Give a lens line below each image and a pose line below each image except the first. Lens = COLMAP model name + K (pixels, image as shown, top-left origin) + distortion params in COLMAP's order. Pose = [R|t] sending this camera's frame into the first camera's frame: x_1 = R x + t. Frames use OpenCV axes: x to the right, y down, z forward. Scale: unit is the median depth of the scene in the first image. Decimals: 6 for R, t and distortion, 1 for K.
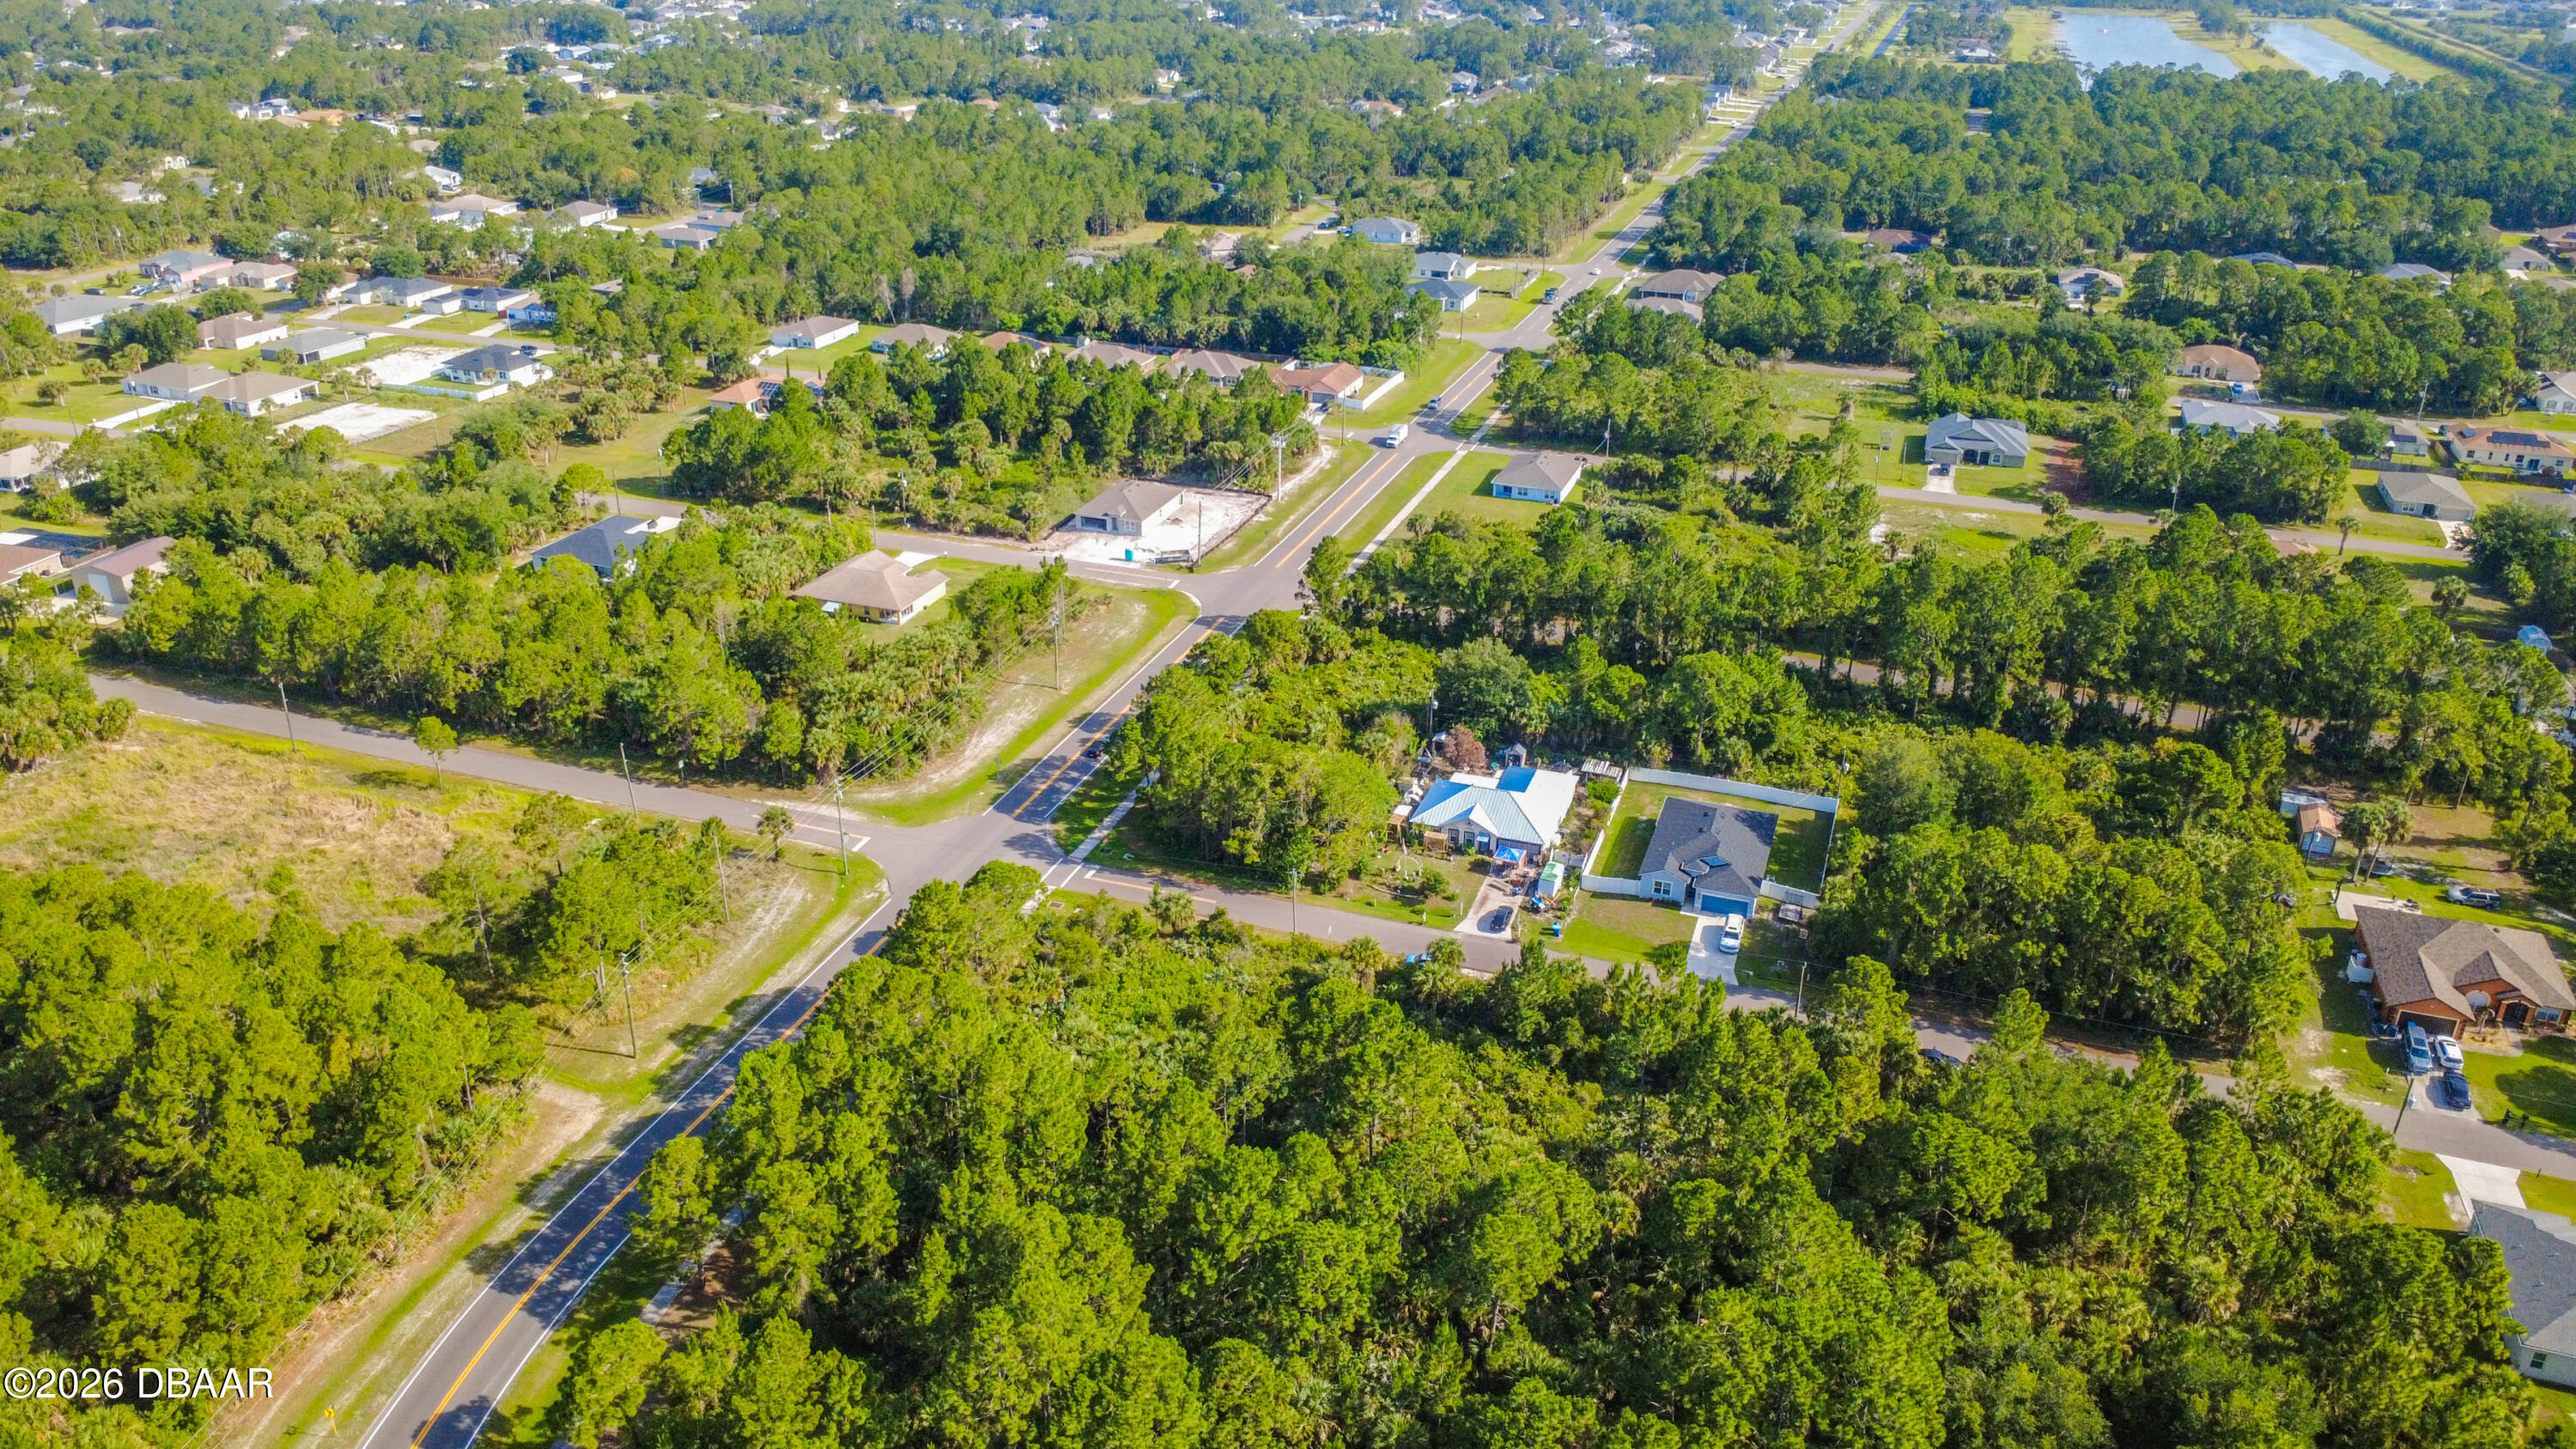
lens RADIAL K [[1876.2, 0, 1287.6], [0, 1876.2, 724.0], [0, 0, 1]] dist [-0.001598, 0.001456]
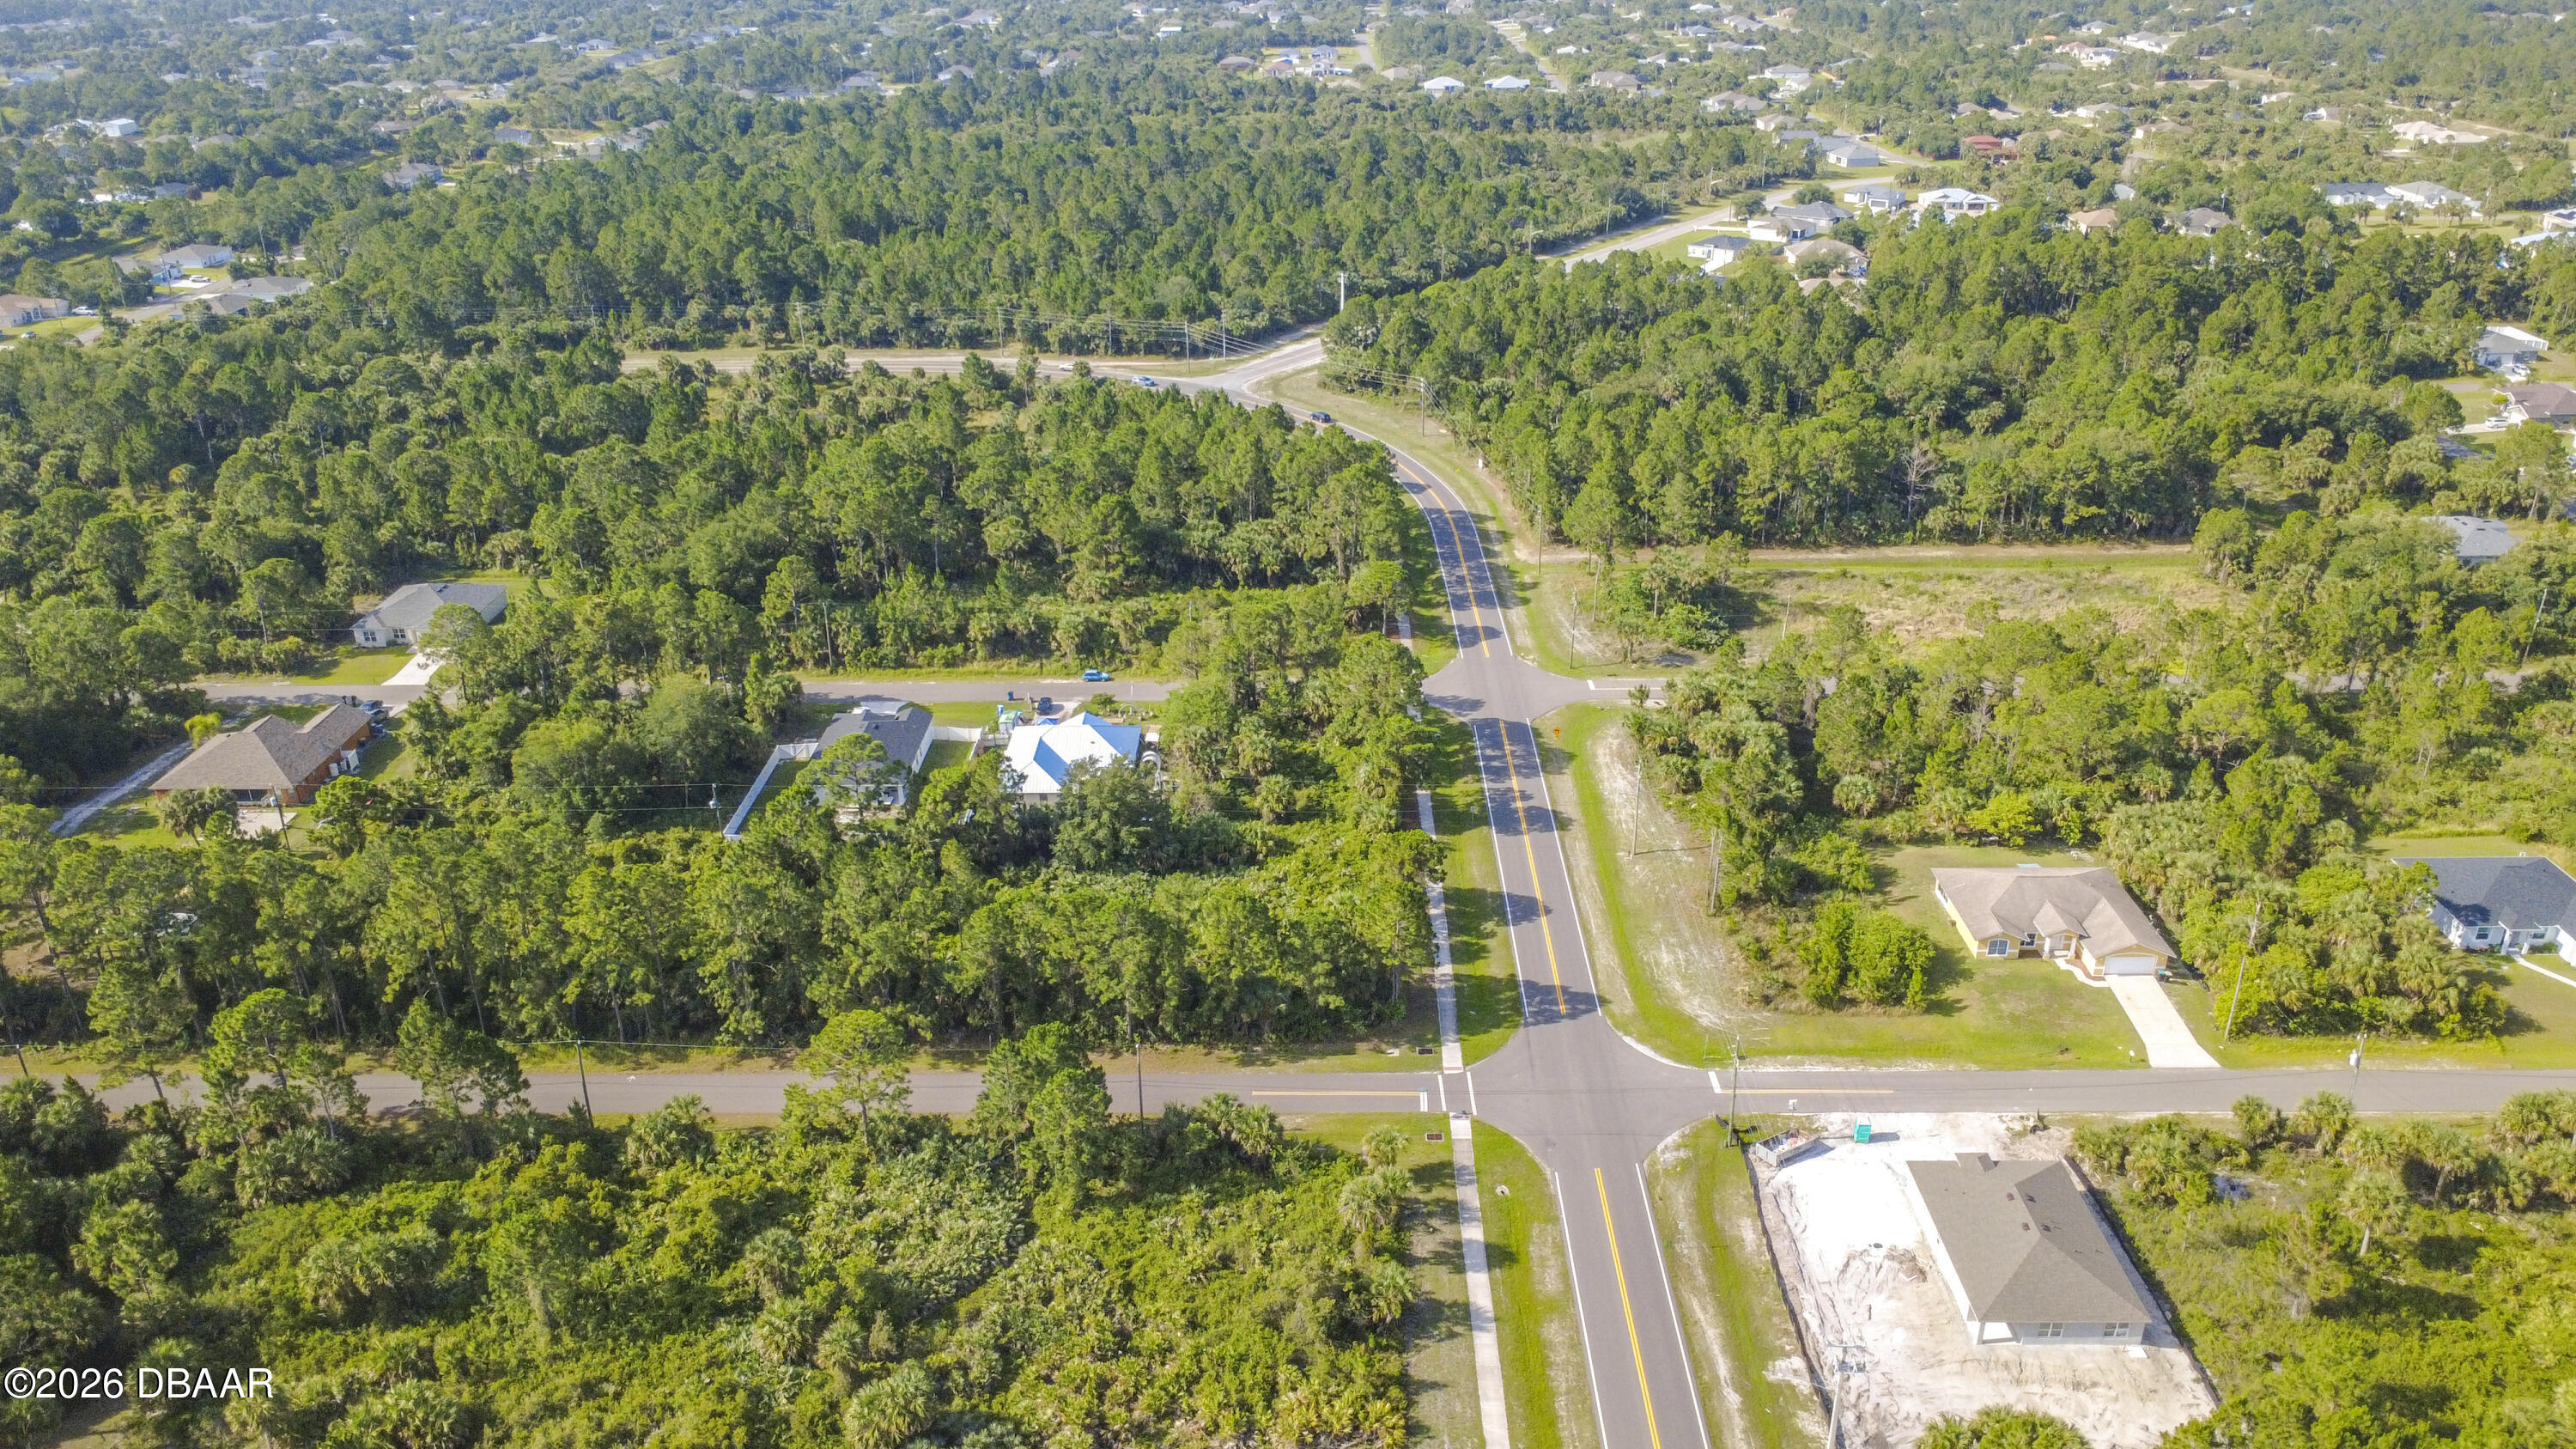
lens RADIAL K [[1871.5, 0, 1285.7], [0, 1871.5, 729.4], [0, 0, 1]] dist [0.001778, -0.001114]
pose [[-0.948430, 0.131217, -0.288553, 0.207707], [-0.132356, 0.663221, 0.736627, -0.528019], [0.288032, 0.736831, -0.611652, 1.169097]]
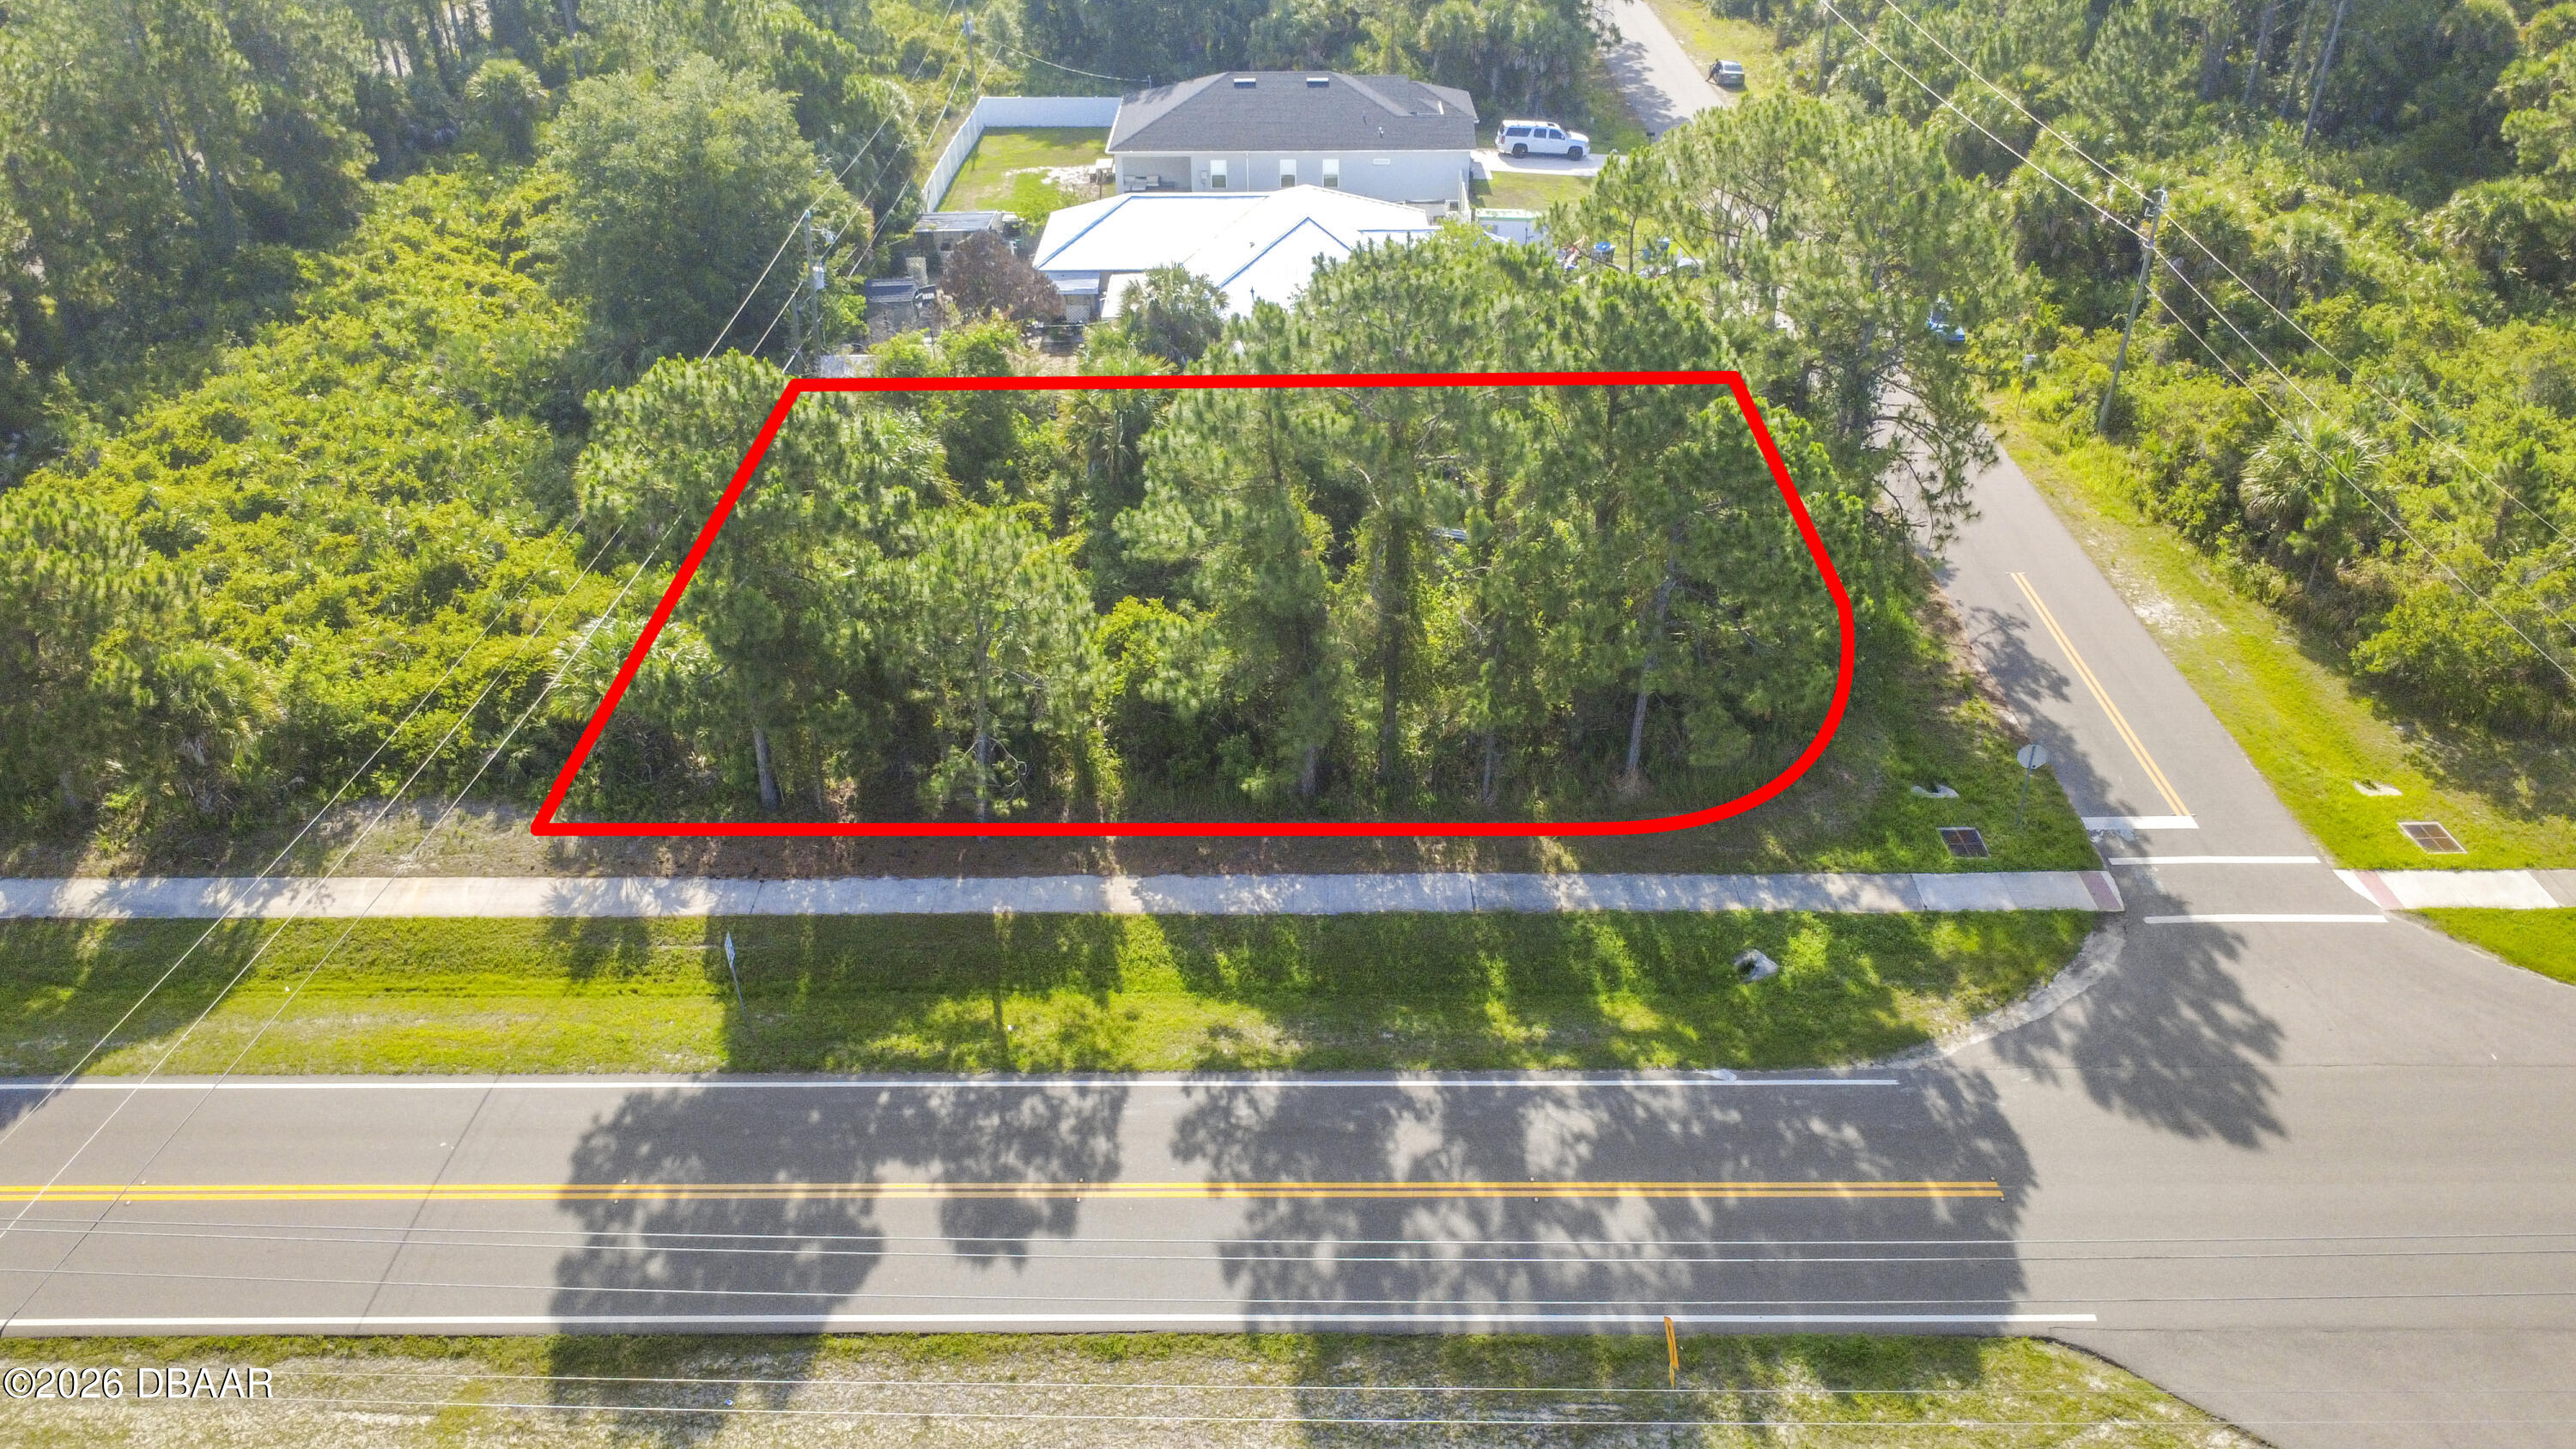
lens RADIAL K [[1875.3, 0, 1288.0], [0, 1875.3, 724.5], [0, 0, 1]] dist [-0.000325, 0.000535]
pose [[-0.330029, -0.505468, 0.797234, -0.177136], [0.394207, 0.693587, 0.602942, -0.087728], [-0.857719, 0.513263, -0.029645, 0.742958]]
